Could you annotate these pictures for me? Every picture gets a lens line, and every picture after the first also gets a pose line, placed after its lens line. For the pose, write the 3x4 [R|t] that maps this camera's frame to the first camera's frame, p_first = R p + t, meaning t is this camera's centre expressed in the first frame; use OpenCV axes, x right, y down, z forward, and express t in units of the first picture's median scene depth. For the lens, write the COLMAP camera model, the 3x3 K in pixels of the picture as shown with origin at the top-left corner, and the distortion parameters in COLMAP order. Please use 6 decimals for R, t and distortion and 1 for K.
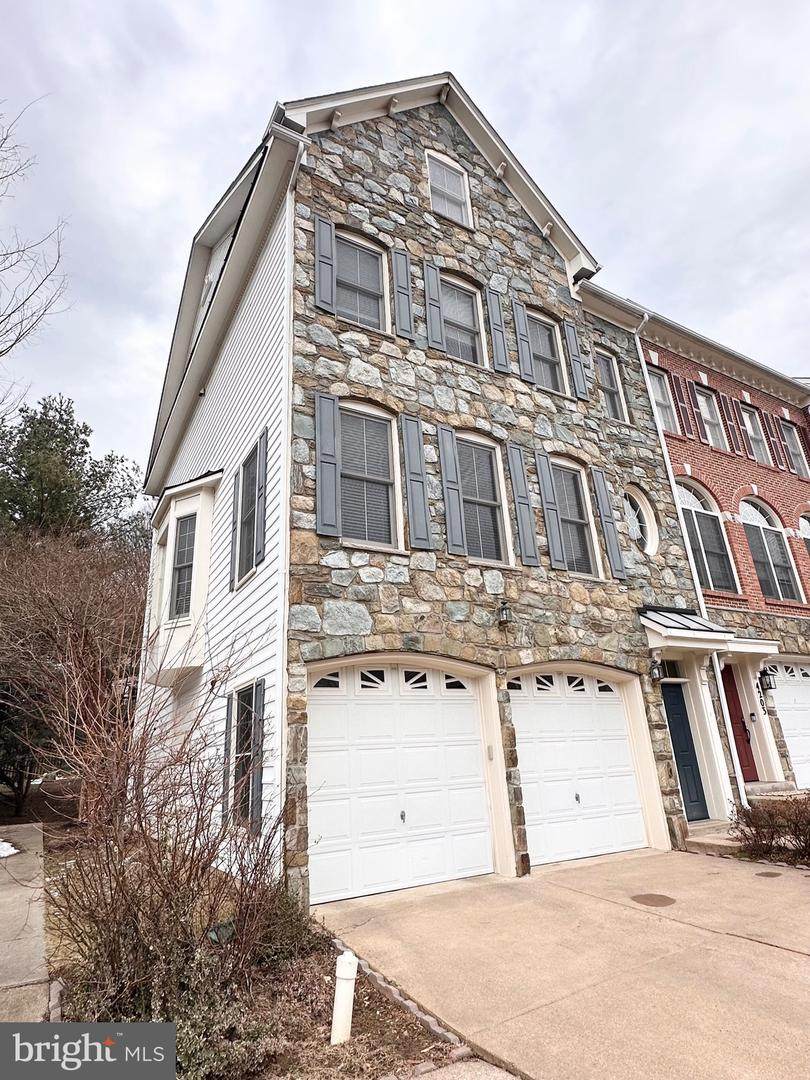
lens RADIAL K [[589.7, 0, 407.0], [0, 589.7, 561.7], [0, 0, 1]] dist [-0.000662, 0.000051]
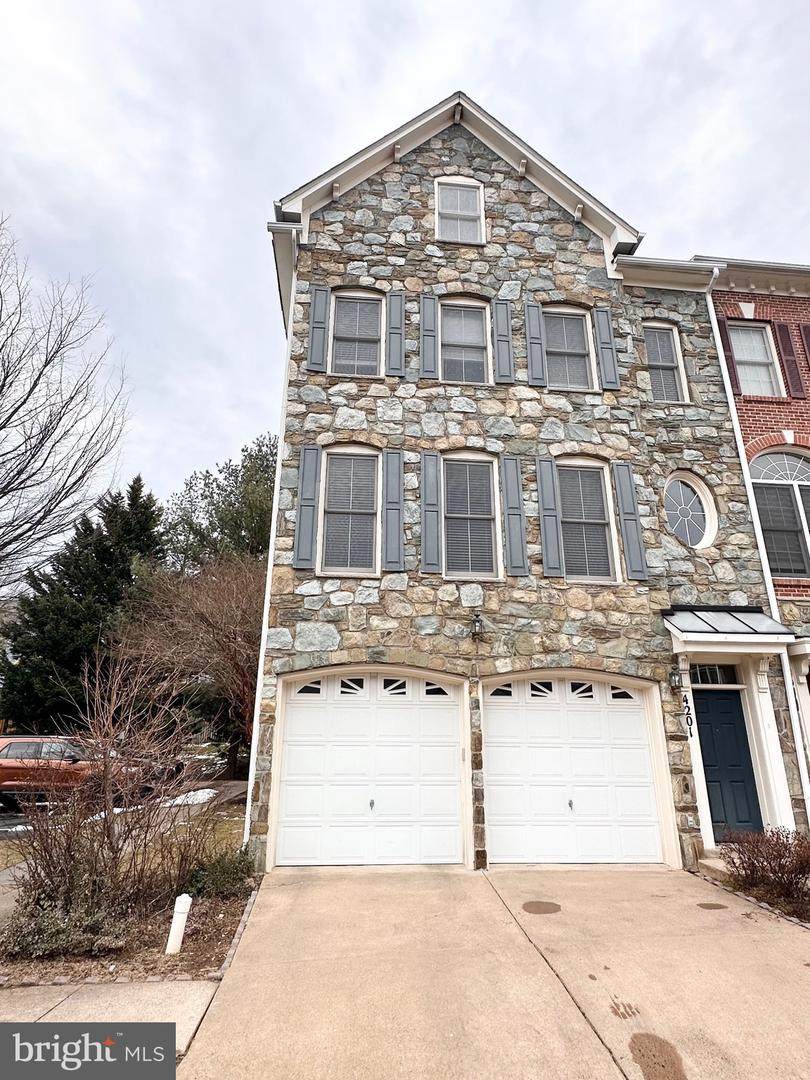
lens RADIAL K [[589.7, 0, 407.0], [0, 589.7, 561.7], [0, 0, 1]] dist [-0.000662, 0.000051]
pose [[0.910877, -0.065476, -0.407451, 0.437447], [0.079055, 0.996733, 0.016558, -0.048265], [0.405035, -0.047293, 0.913077, -0.014611]]
